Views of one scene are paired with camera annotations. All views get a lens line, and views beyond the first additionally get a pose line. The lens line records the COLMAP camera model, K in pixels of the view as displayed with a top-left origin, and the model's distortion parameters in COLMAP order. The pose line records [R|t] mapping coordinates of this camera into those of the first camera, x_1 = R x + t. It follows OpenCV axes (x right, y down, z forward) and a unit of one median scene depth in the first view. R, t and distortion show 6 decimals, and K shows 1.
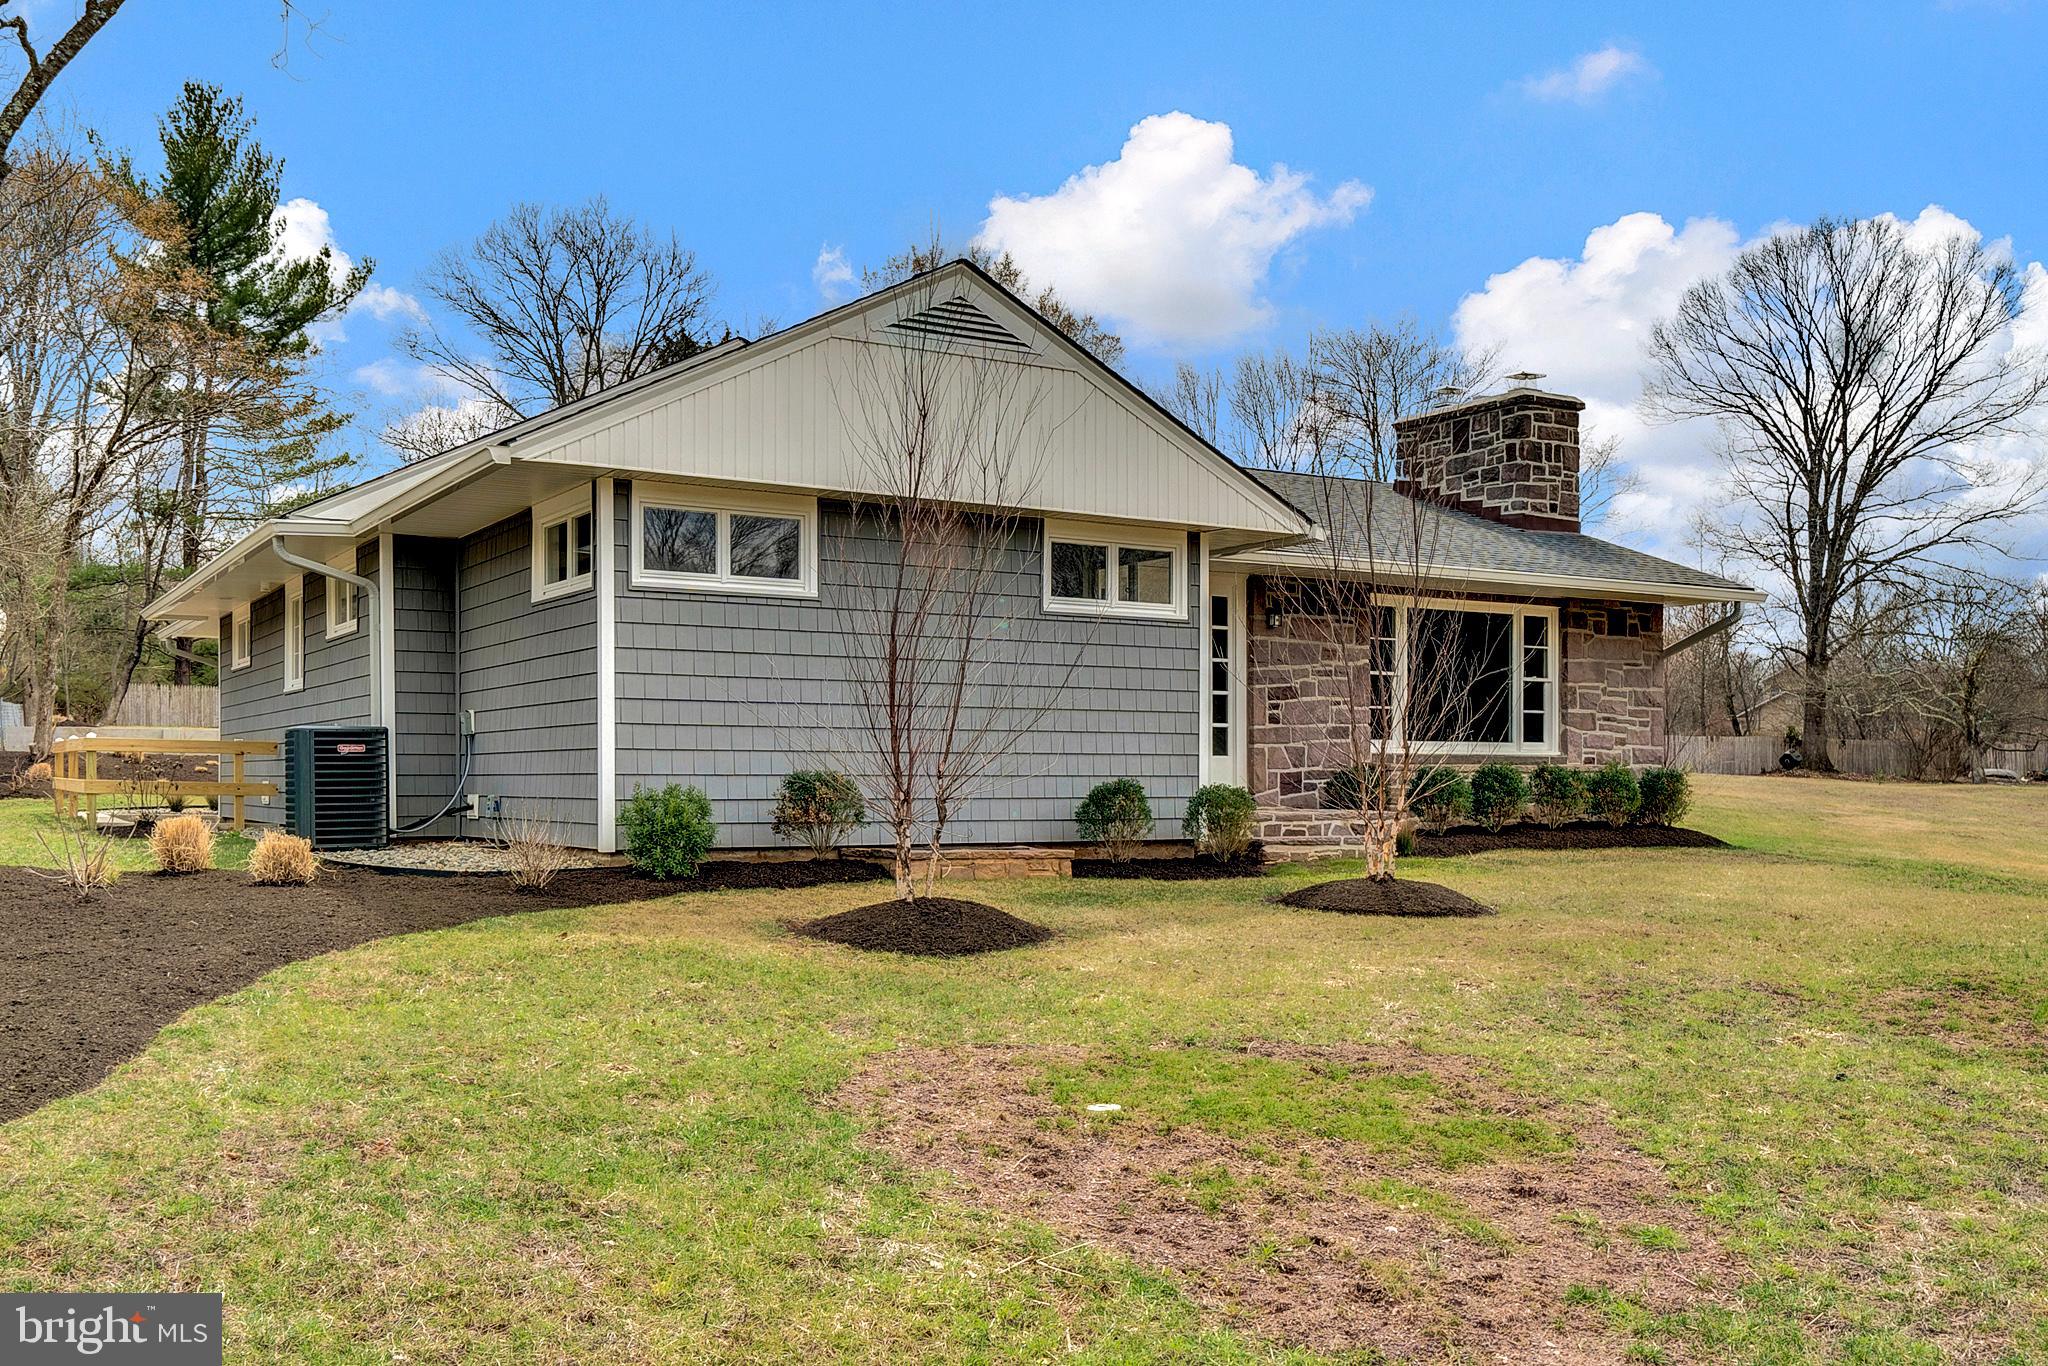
lens RADIAL K [[1798.2, 0, 1027.3], [0, 1798.2, 795.6], [0, 0, 1]] dist [0.022141, -0.001636]
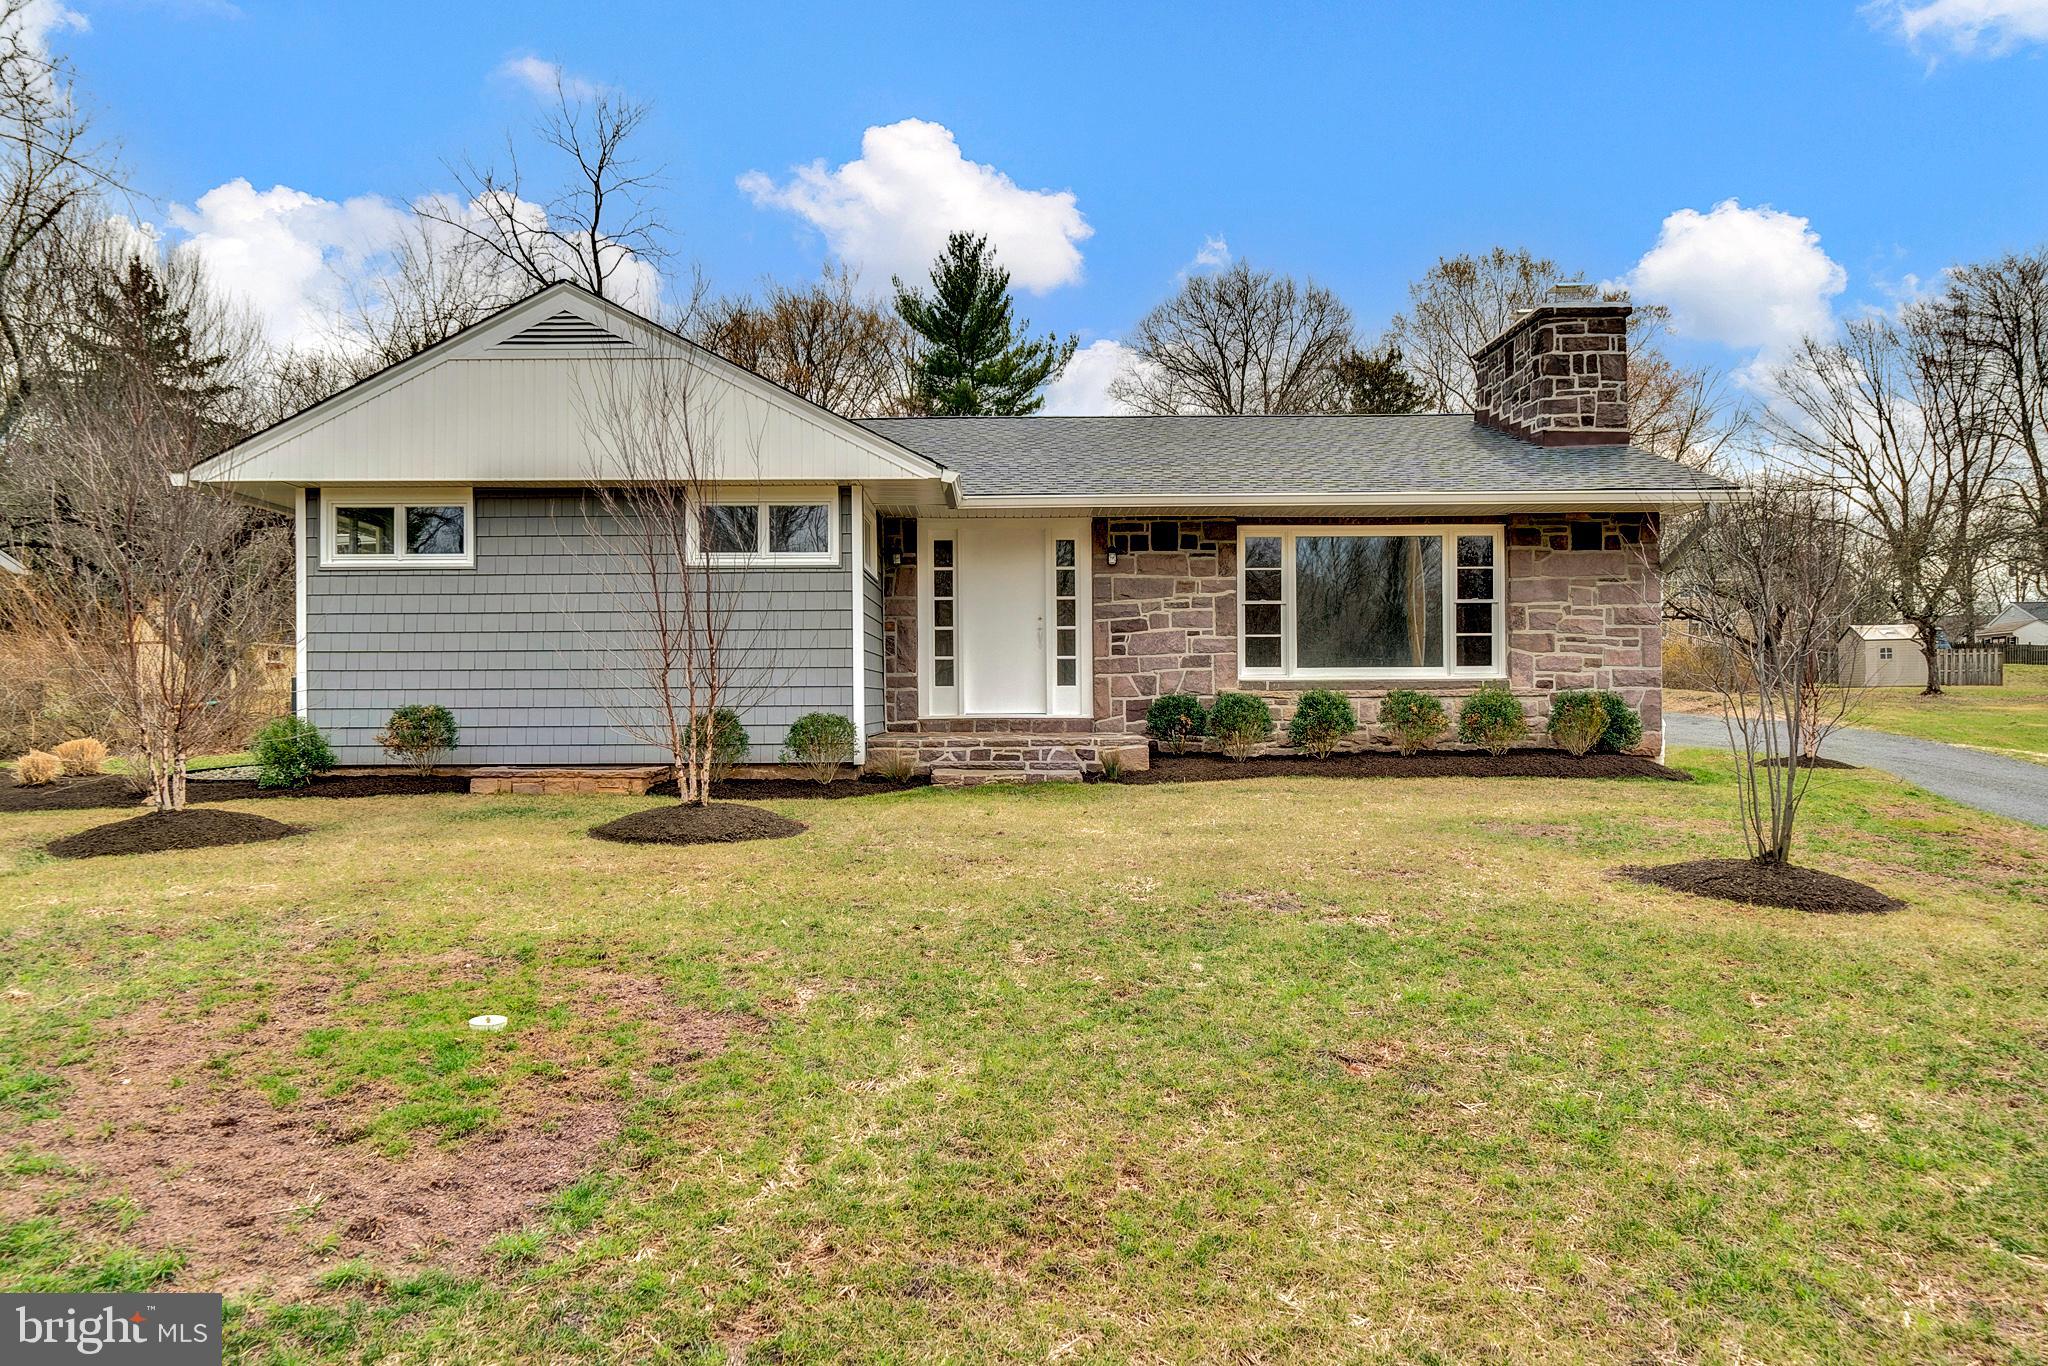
lens RADIAL K [[1373.0, 0, 1017.8], [0, 1373.0, 711.2], [0, 0, 1]] dist [0.000691, 0.001782]
pose [[0.855658, -0.006372, -0.517502, 0.514388], [0.002987, 0.999968, -0.007374, -0.000656], [0.517533, 0.004764, 0.855650, 0.273593]]
